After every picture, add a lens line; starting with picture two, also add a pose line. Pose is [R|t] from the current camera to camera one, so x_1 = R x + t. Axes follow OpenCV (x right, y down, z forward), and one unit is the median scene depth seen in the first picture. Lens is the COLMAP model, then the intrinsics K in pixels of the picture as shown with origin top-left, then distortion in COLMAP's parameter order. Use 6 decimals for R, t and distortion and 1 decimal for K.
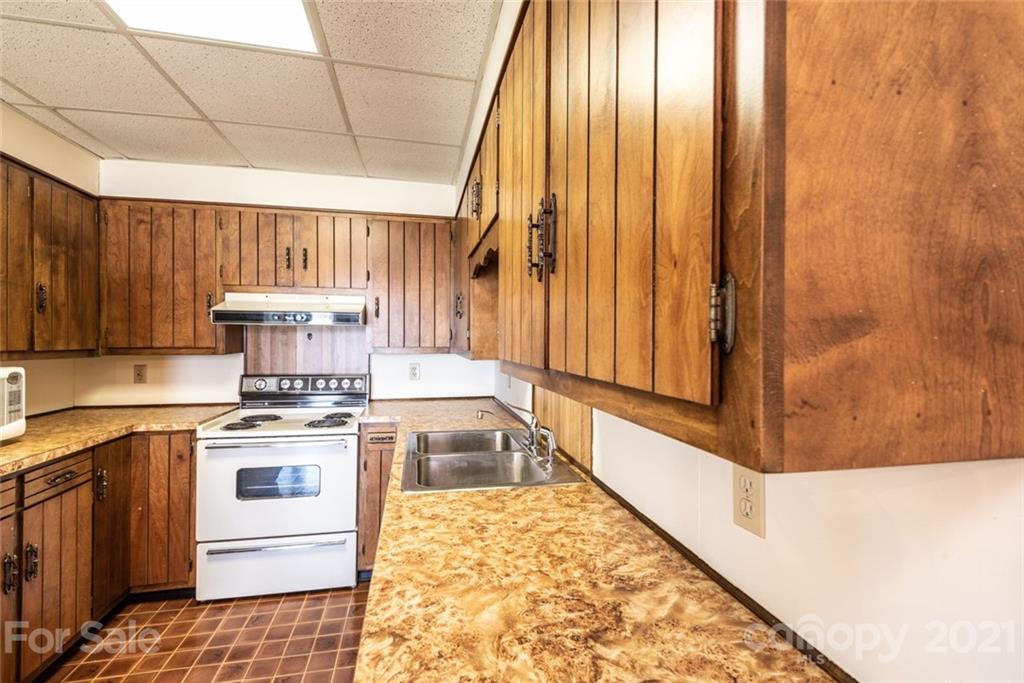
lens RADIAL K [[466.6, 0, 512.0], [0, 466.6, 341.5], [0, 0, 1]] dist [0.038145, -0.020669]
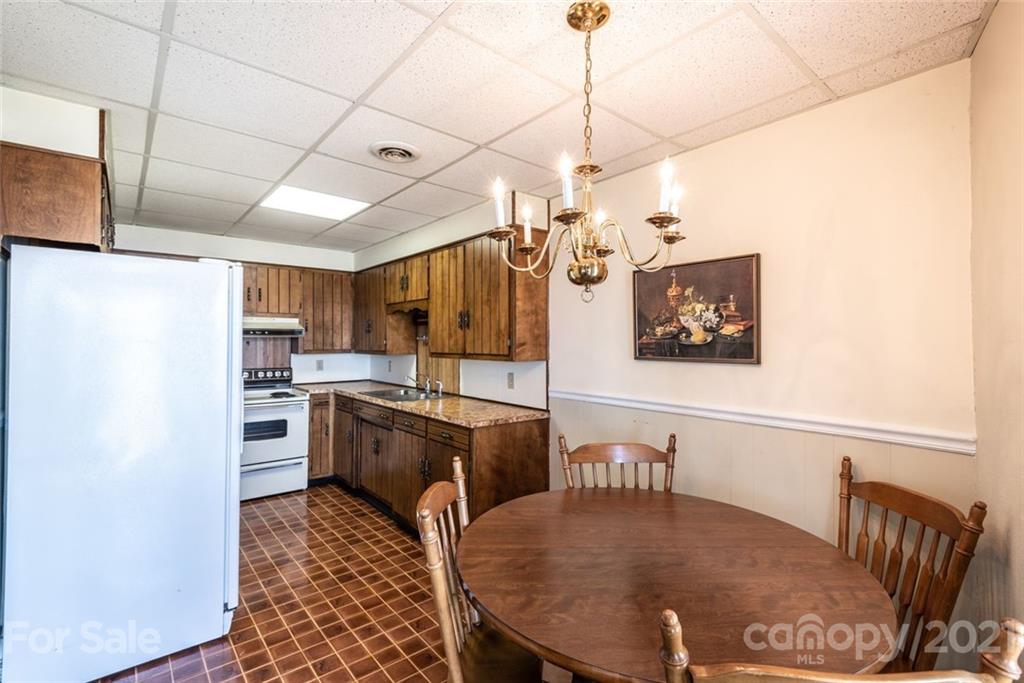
lens RADIAL K [[466.6, 0, 512.0], [0, 466.6, 341.5], [0, 0, 1]] dist [0.038145, -0.020669]
pose [[0.882509, -0.004363, 0.470276, -0.492950], [0.006942, 0.999969, -0.003750, -0.008050], [-0.470245, 0.006574, 0.882511, -0.913821]]
